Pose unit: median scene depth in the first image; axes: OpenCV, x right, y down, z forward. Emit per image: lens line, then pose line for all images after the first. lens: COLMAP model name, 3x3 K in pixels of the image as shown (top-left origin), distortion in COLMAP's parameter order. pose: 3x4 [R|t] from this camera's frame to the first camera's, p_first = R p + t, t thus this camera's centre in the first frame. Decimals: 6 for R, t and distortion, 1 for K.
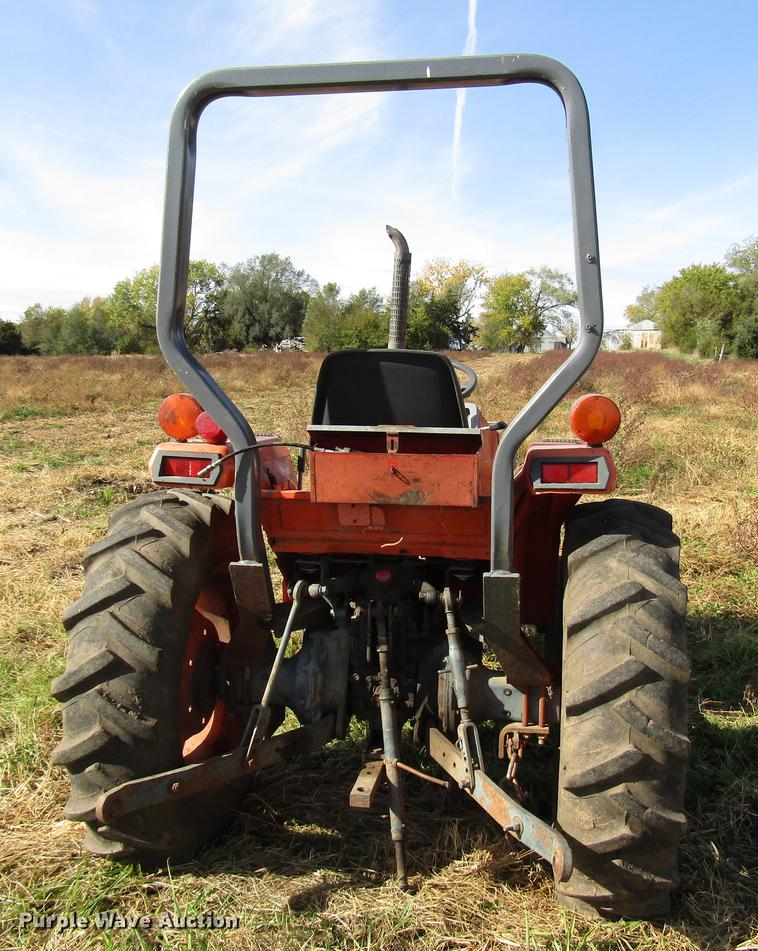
lens RADIAL K [[952.9, 0, 379.0], [0, 952.9, 465.1], [0, 0, 1]] dist [-0.001114, 0.009025]
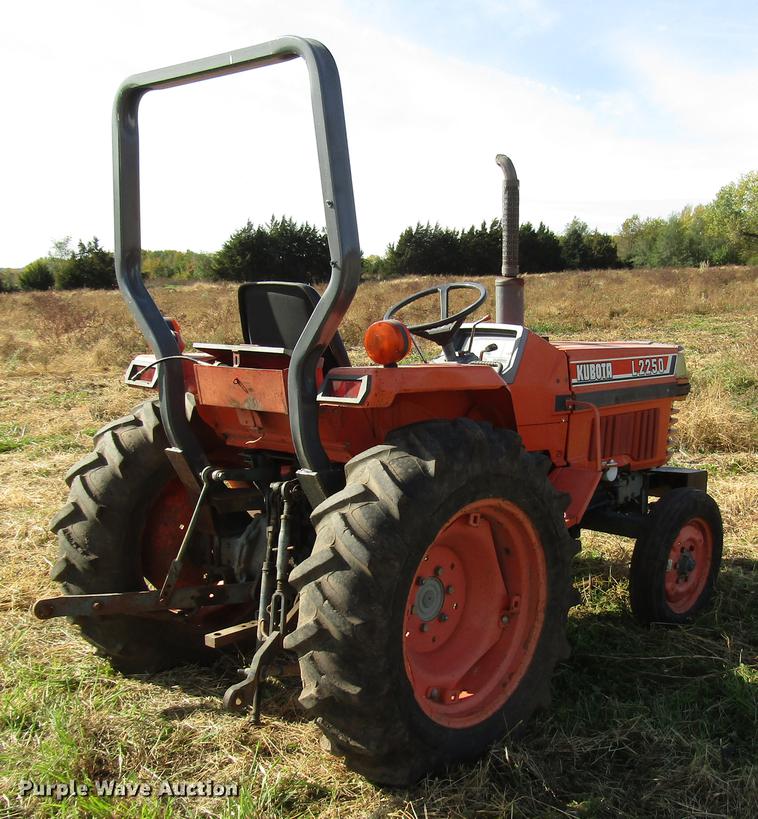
lens RADIAL K [[1081.9, 0, 502.7], [0, 1081.9, 410.7], [0, 0, 1]] dist [-0.004684, 0.021555]
pose [[0.848018, 0.049579, -0.527644, 0.996827], [-0.038552, 0.998748, 0.031886, -0.013359], [0.528564, -0.006698, 0.848867, -0.009881]]
